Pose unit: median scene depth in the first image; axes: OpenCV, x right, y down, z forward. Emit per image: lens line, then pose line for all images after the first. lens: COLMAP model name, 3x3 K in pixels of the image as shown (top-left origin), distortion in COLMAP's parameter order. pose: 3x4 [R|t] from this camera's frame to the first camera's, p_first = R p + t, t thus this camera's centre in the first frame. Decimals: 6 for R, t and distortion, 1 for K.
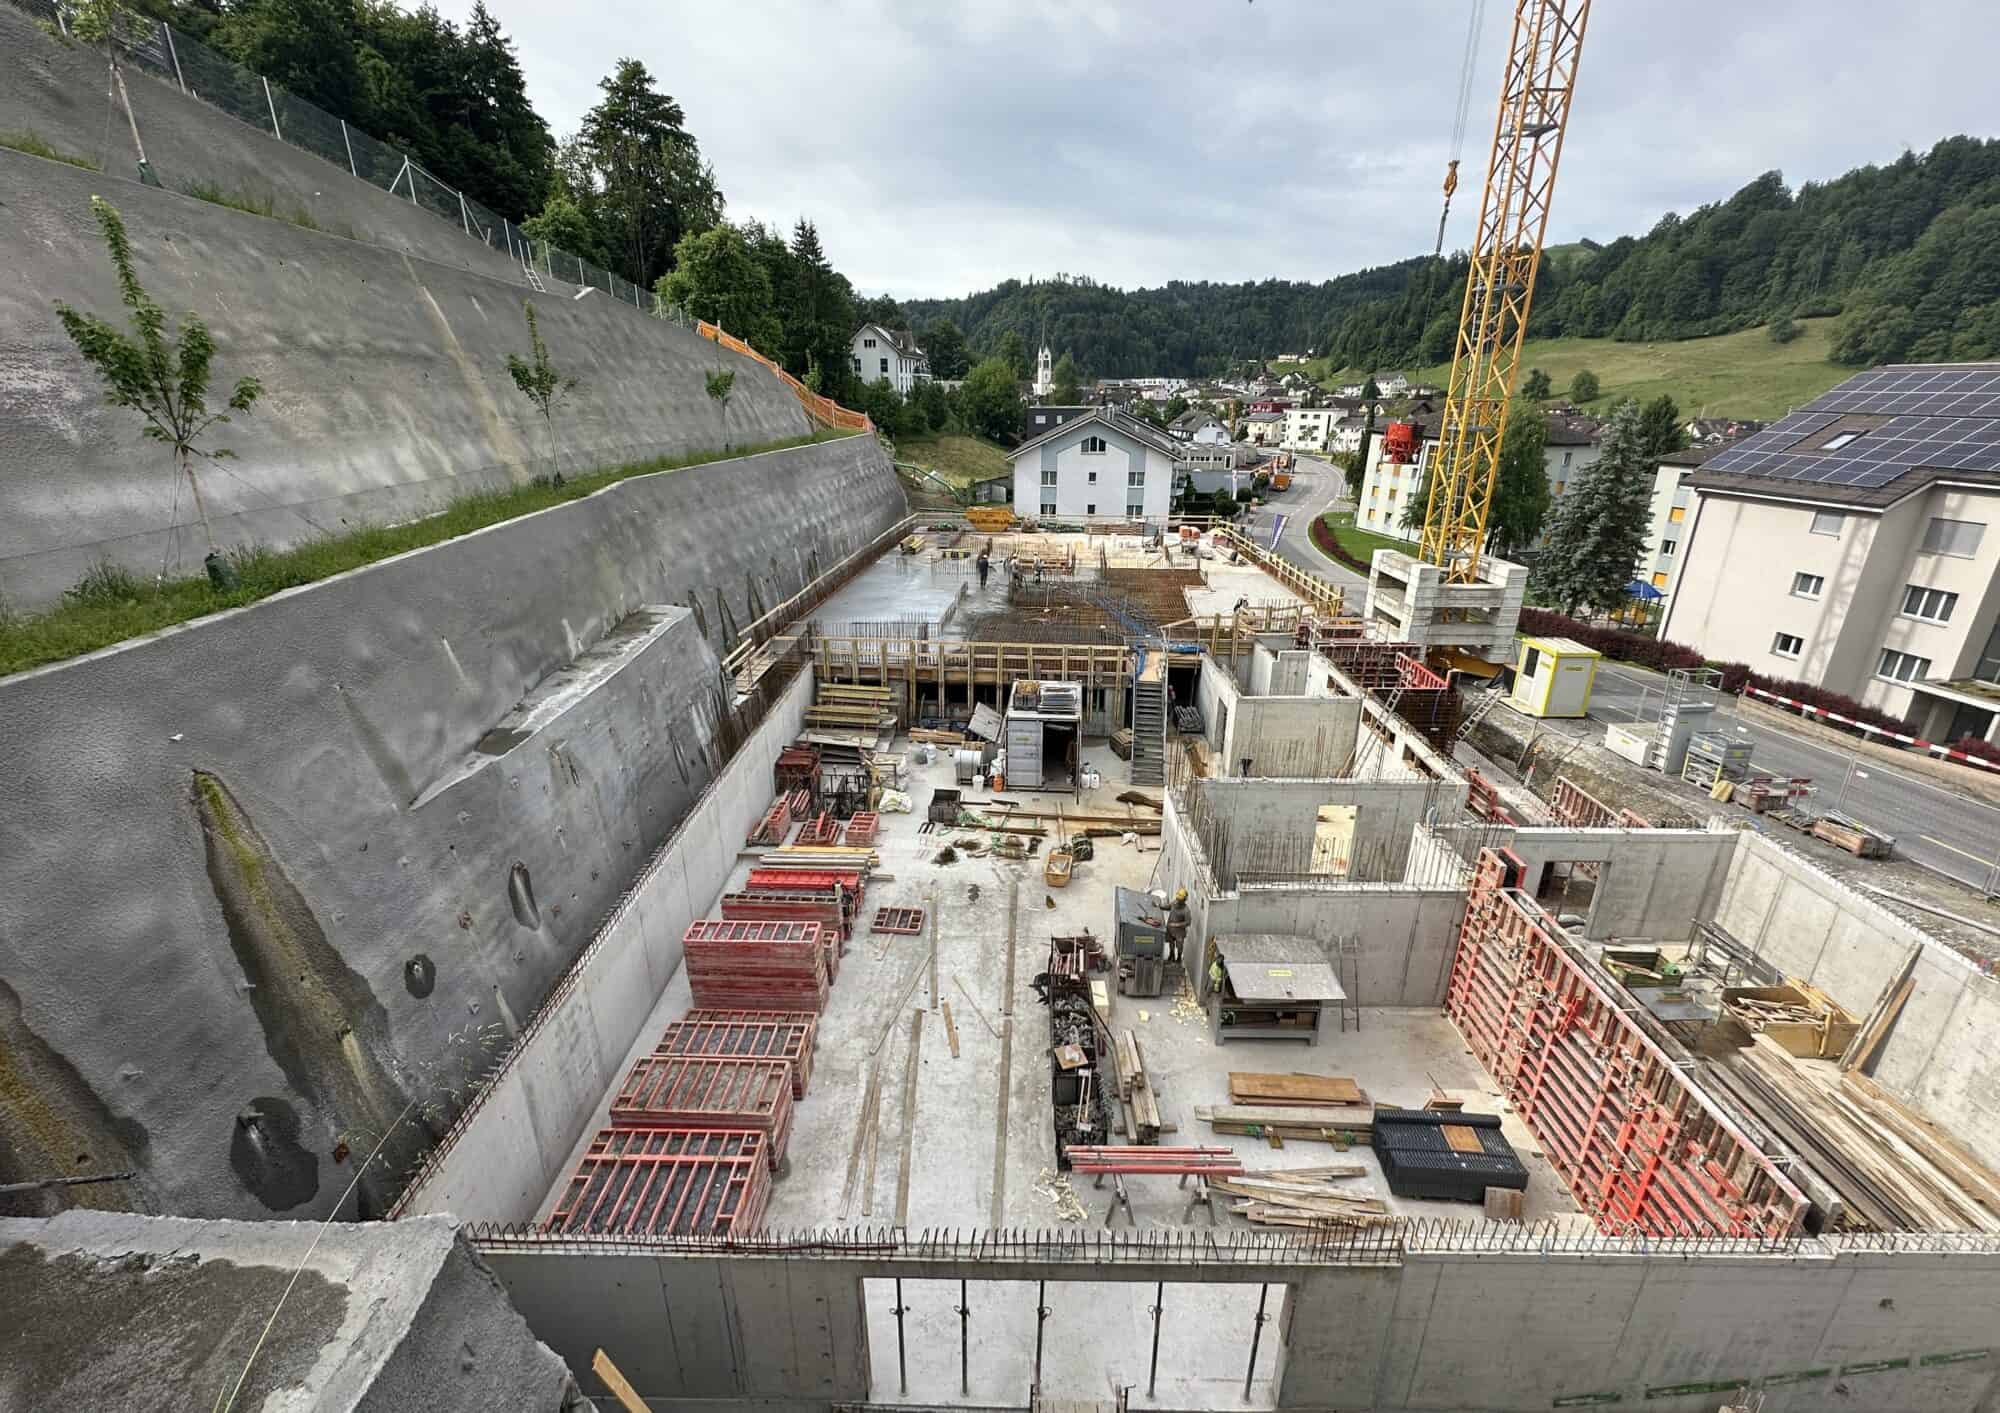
lens RADIAL K [[833.8, 0, 988.2], [0, 833.8, 707.1], [0, 0, 1]] dist [-0.007258, 0.000530]
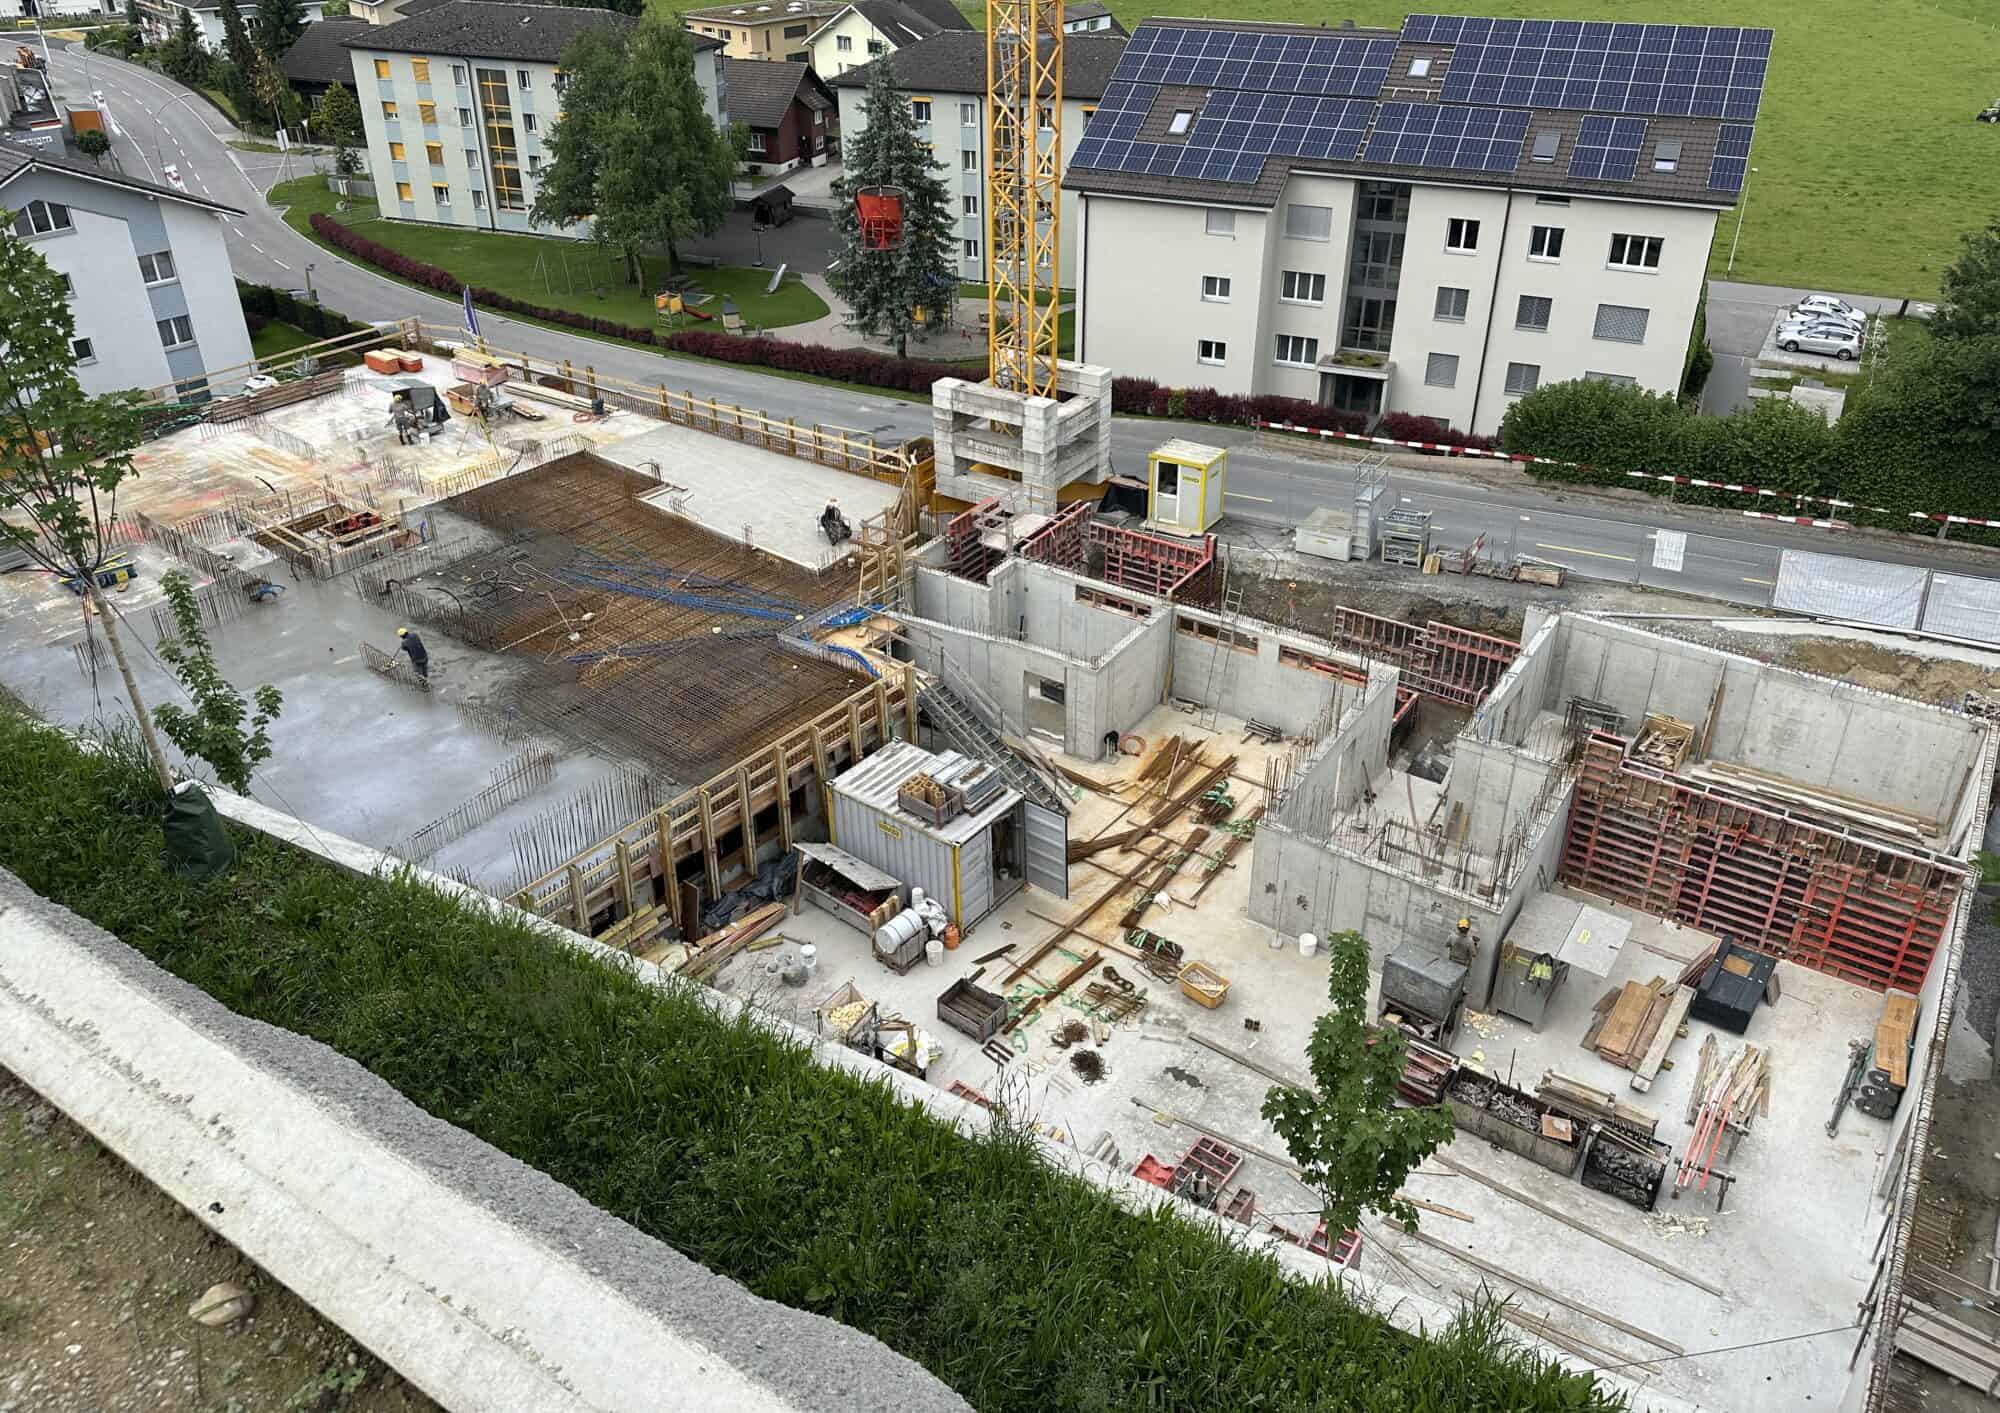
lens RADIAL K [[1454.0, 0, 1002.7], [0, 1454.0, 637.1], [0, 0, 1]] dist [0.147835, -0.243571]
pose [[0.545723, -0.415021, 0.727972, -0.278263], [0.307023, 0.907355, 0.287130, -0.174413], [-0.779694, 0.066811, 0.622586, 0.081462]]
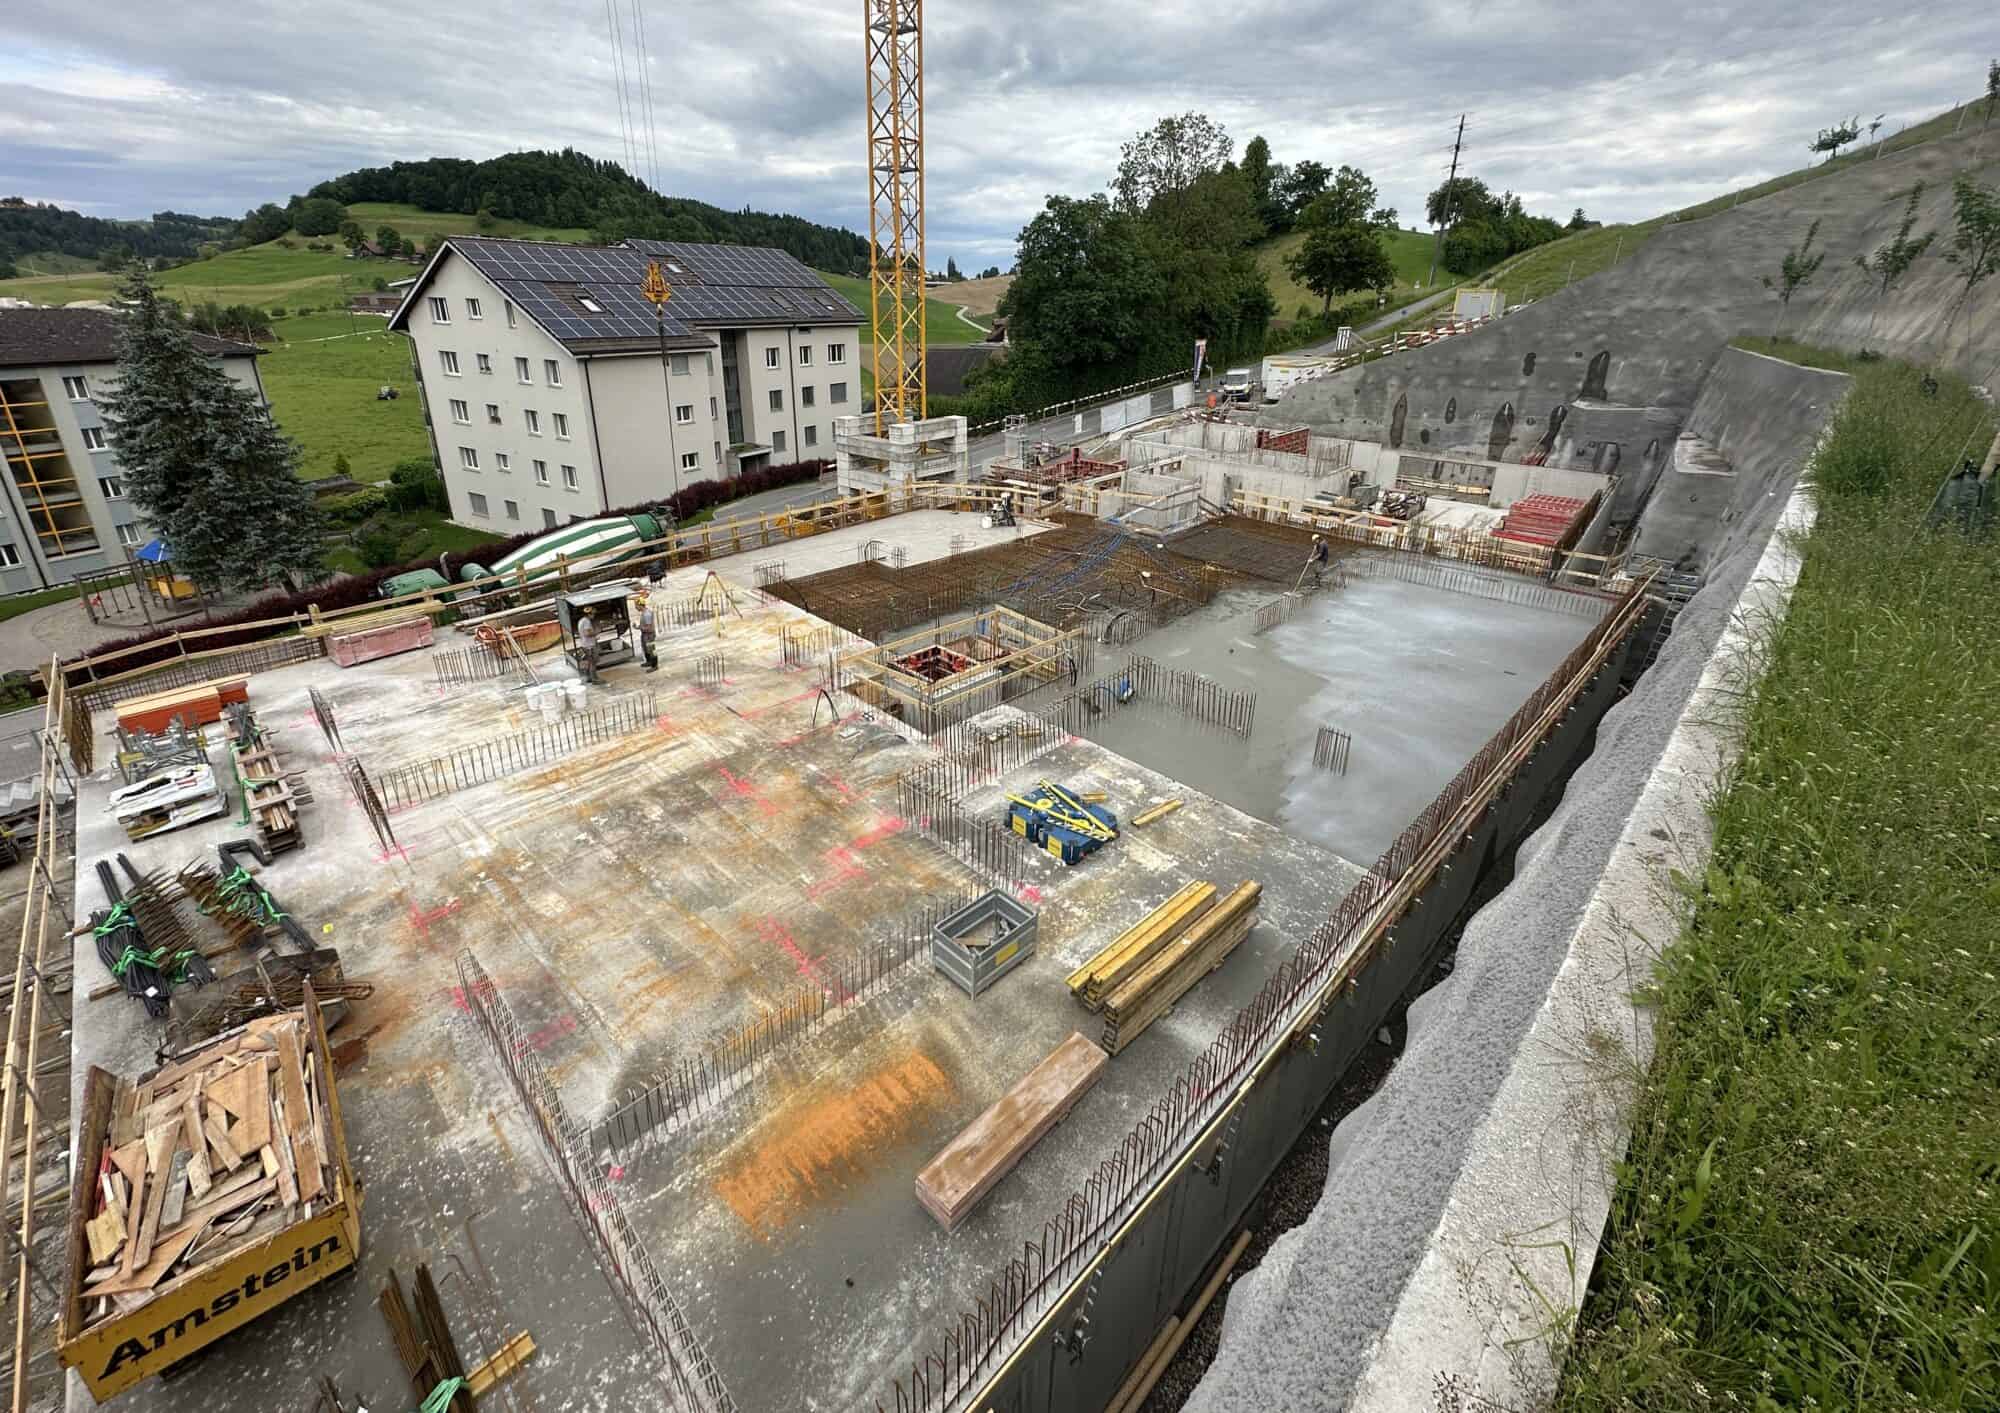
lens RADIAL K [[865.6, 0, 1002.5], [0, 865.6, 576.0], [0, 0, 1]] dist [-0.010384, -0.000172]
pose [[-0.788076, -0.193094, 0.584509, -0.121100], [0.213259, 0.805087, 0.553494, -0.295121], [-0.577457, 0.560848, -0.593290, 0.834967]]
